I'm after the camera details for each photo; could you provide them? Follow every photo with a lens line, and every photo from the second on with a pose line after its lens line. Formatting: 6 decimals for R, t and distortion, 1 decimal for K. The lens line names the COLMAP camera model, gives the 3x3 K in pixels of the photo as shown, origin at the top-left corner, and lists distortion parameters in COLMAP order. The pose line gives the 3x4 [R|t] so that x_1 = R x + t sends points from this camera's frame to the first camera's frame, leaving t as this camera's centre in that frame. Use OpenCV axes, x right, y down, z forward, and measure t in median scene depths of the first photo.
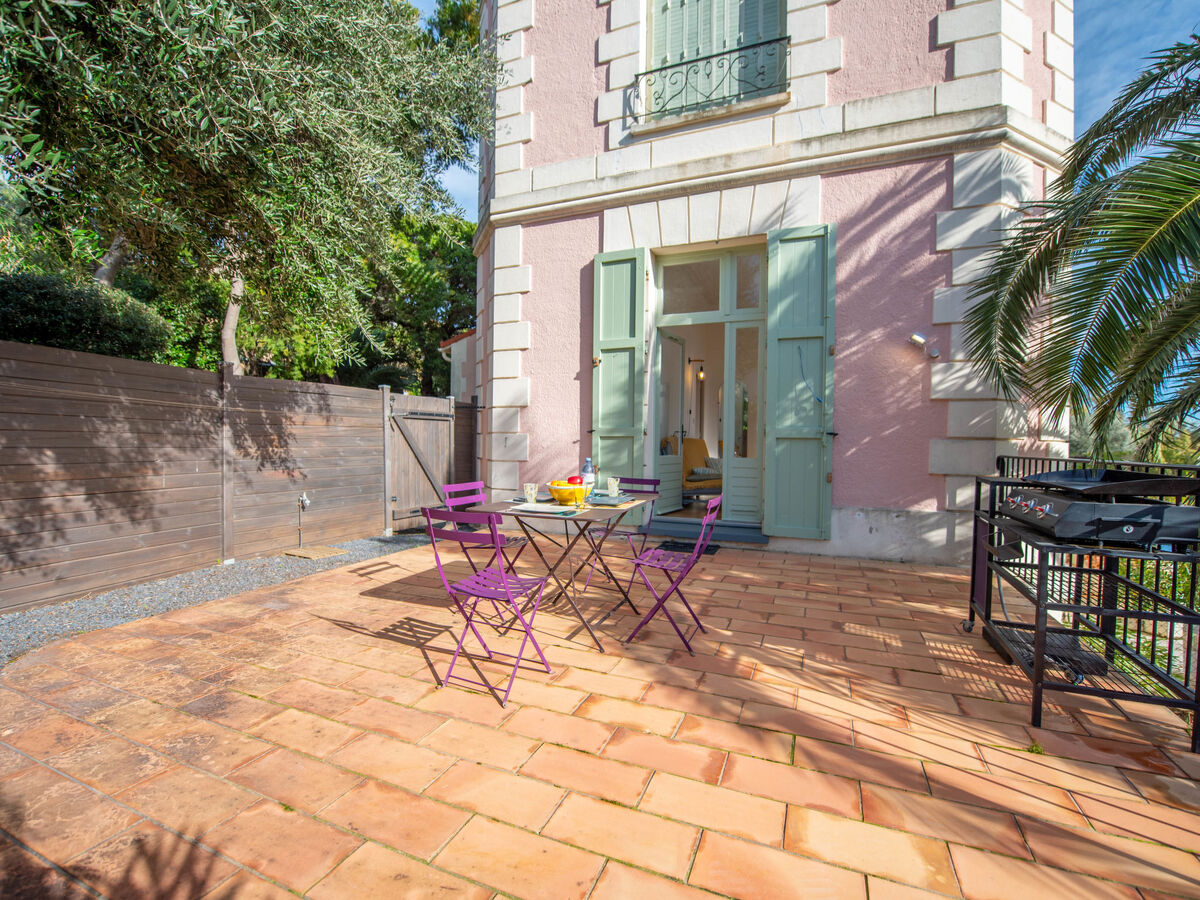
lens RADIAL K [[535.1, 0, 598.3], [0, 535.1, 451.3], [0, 0, 1]] dist [-0.013318, -0.003541]
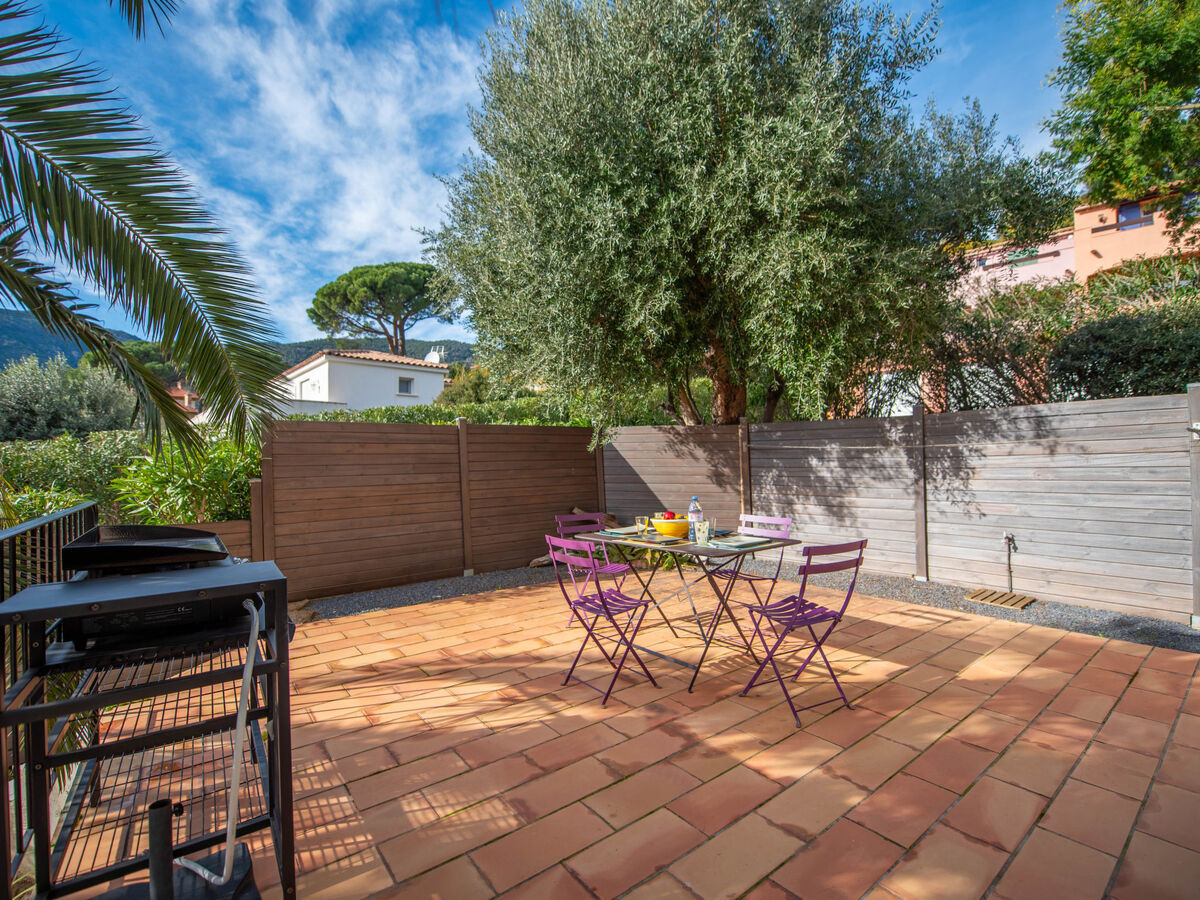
lens RADIAL K [[535.1, 0, 598.3], [0, 535.1, 451.3], [0, 0, 1]] dist [-0.013318, -0.003541]
pose [[-0.500272, -0.030607, -0.865327, 0.774787], [-0.014250, 0.999531, -0.027116, -0.031140], [0.865751, -0.001234, -0.500473, 1.164095]]
